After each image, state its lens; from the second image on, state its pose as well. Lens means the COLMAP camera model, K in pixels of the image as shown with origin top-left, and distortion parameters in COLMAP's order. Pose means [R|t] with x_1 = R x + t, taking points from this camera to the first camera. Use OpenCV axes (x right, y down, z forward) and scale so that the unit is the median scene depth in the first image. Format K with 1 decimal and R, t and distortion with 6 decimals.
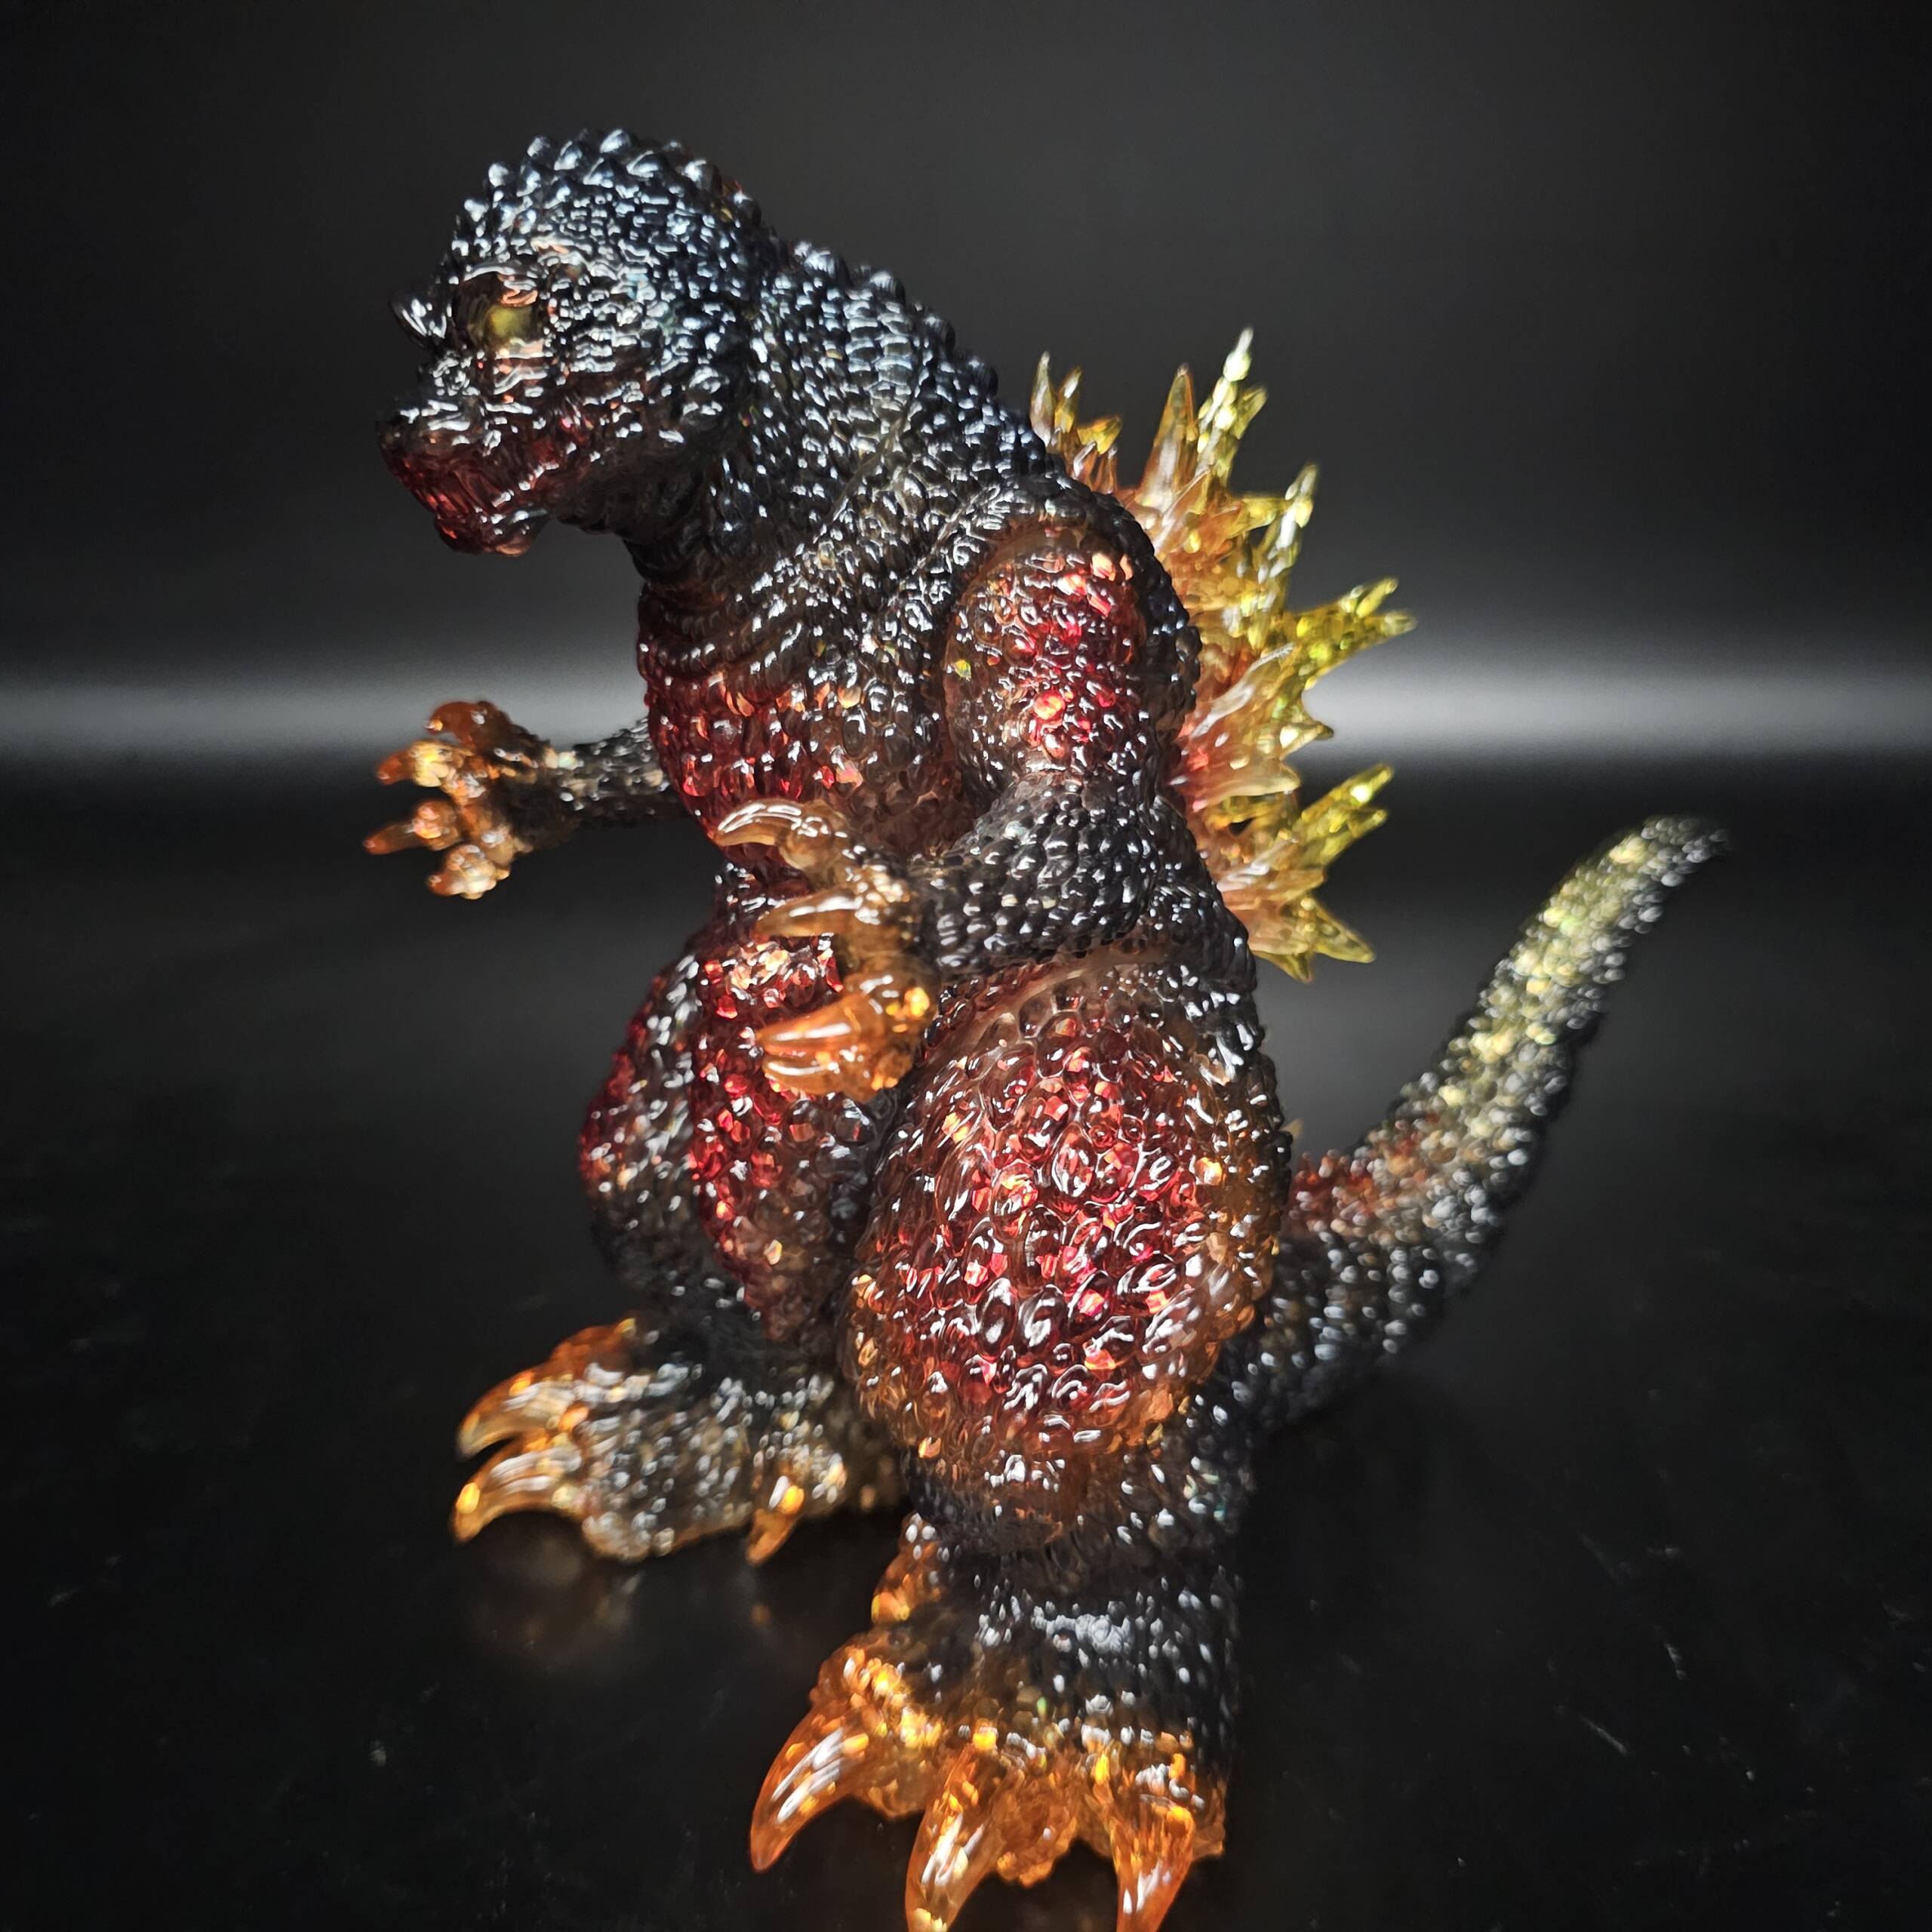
lens RADIAL K [[1828.6, 0, 966.9], [0, 1828.6, 966.7], [0, 0, 1]] dist [0.003822, 0.000000]
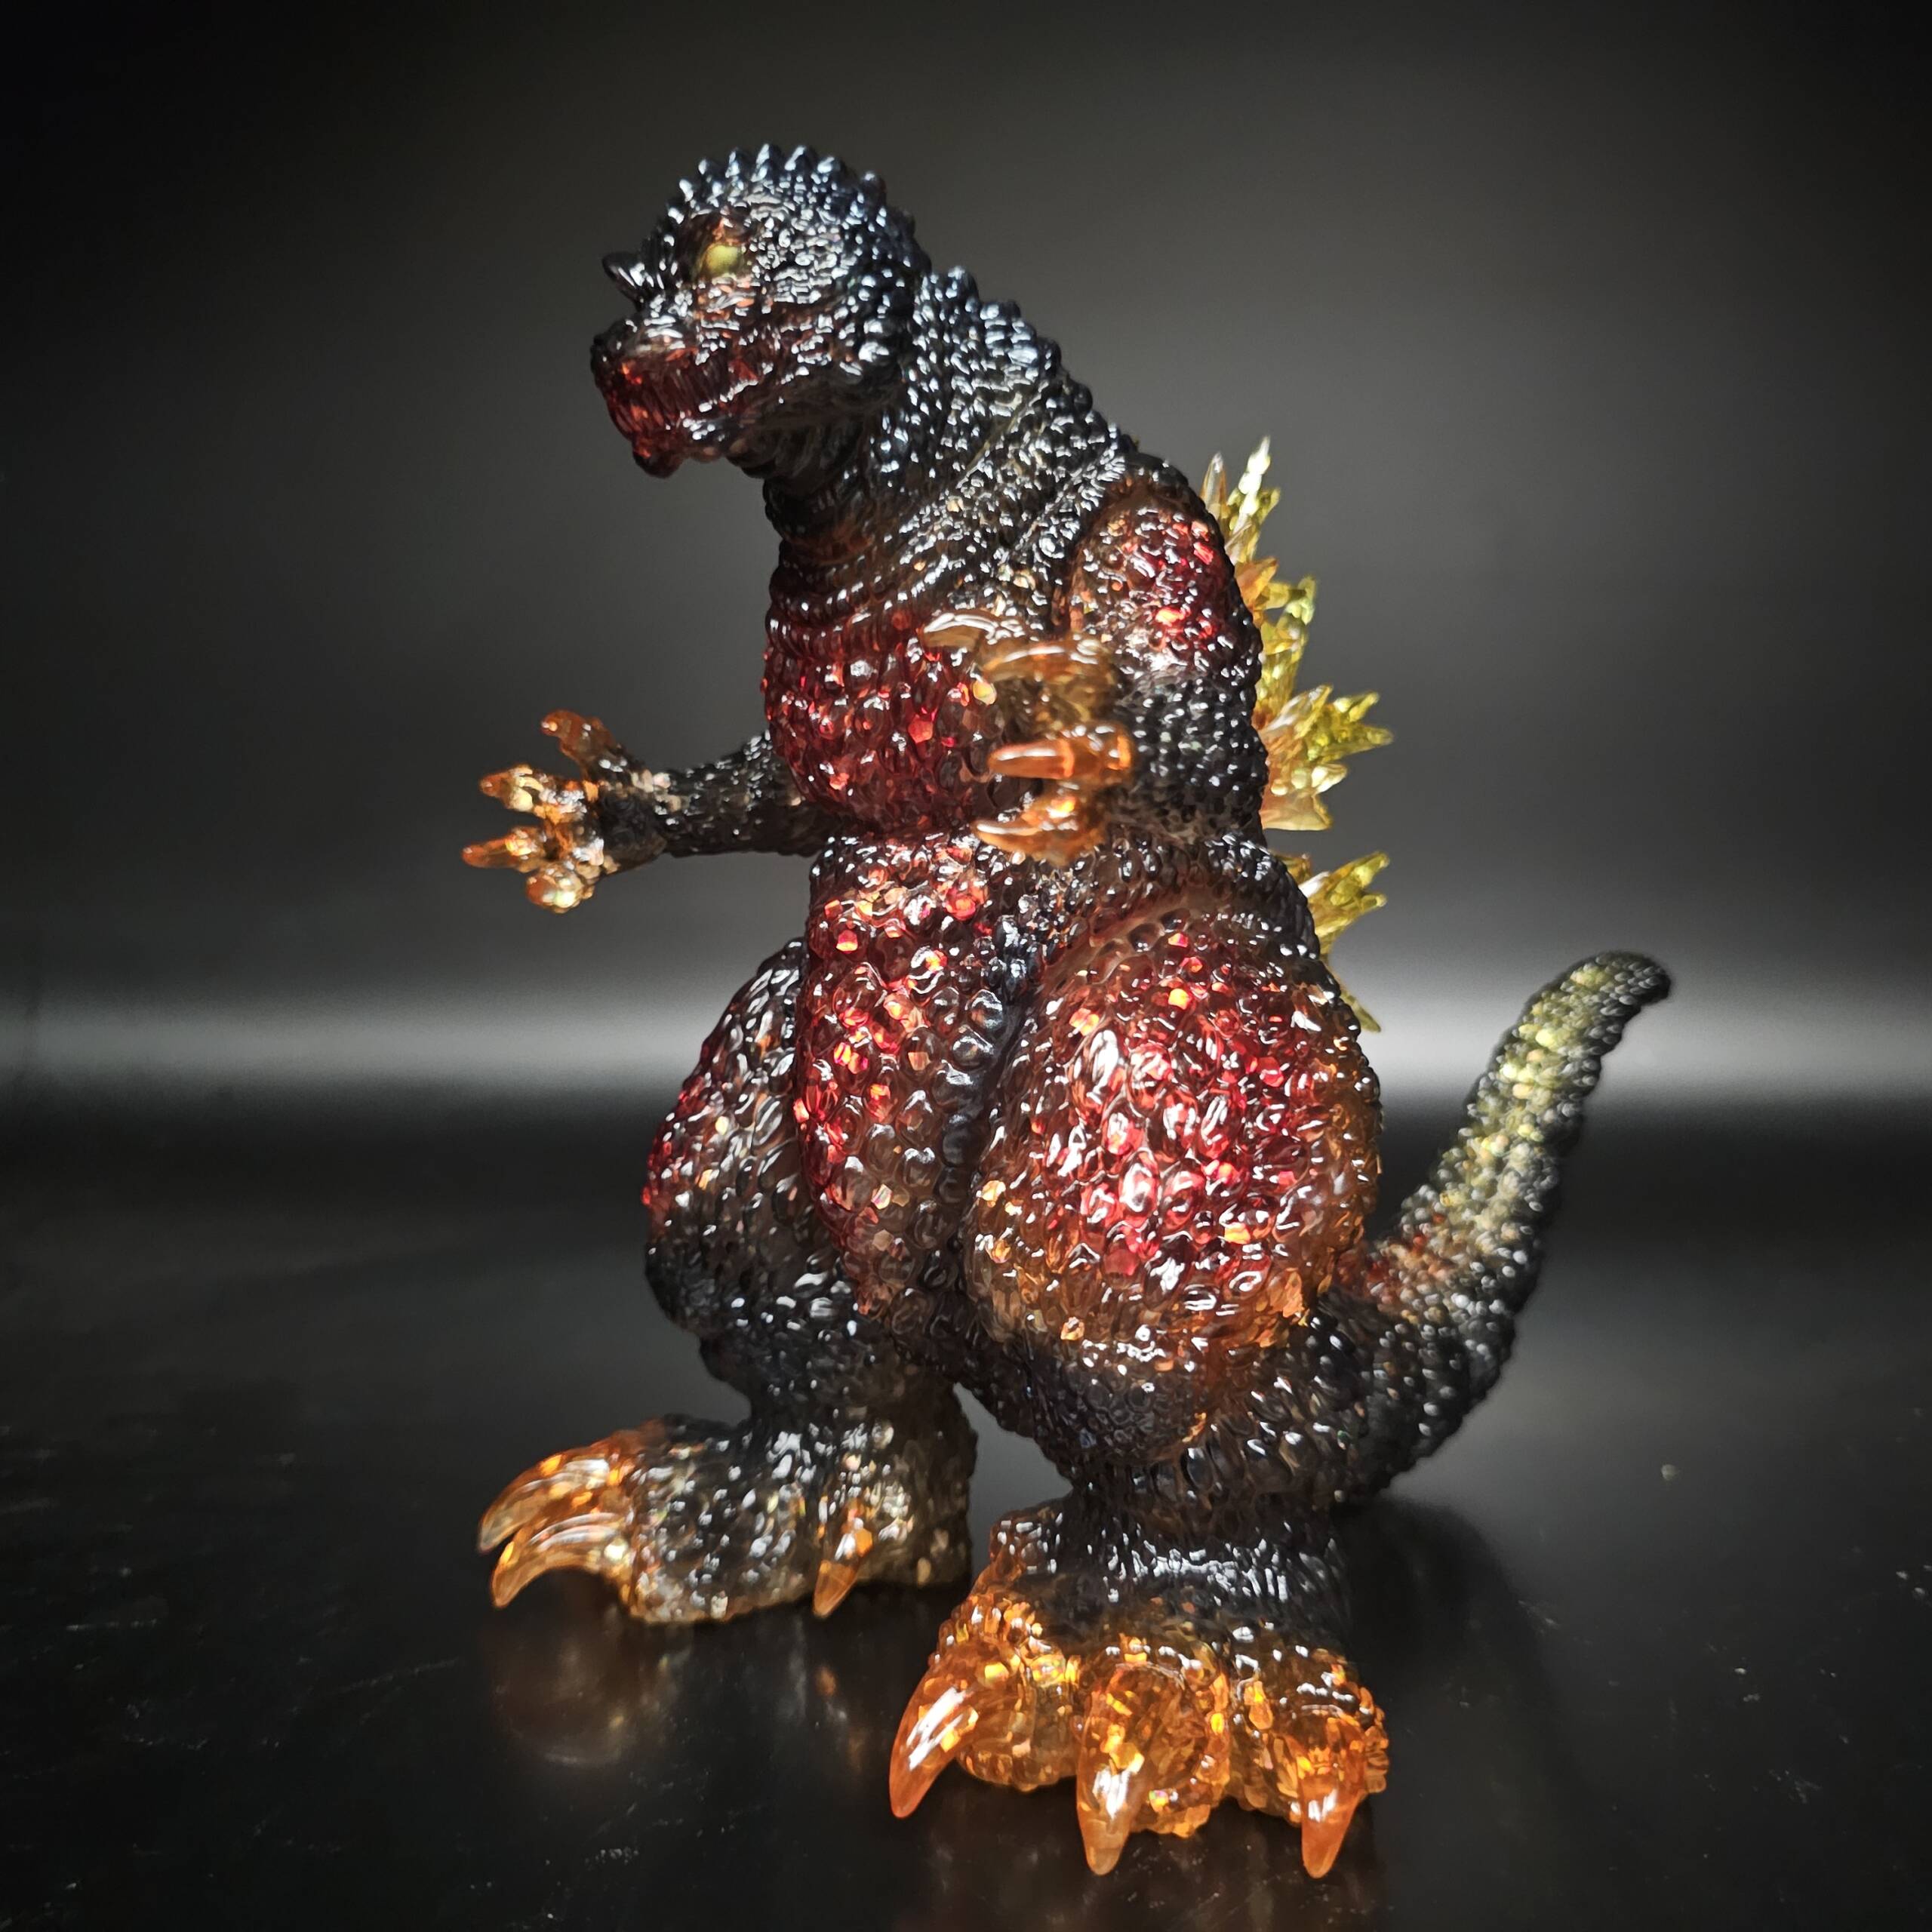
lens RADIAL K [[1828.6, 0, 964.0], [0, 1828.6, 970.5], [0, 0, 1]] dist [0.003822, 0.000000]
pose [[0.994124, 0.007914, 0.107960, -0.180667], [0.023621, 0.957432, -0.287692, 0.346010], [-0.105641, 0.288551, 0.951619, 0.002829]]
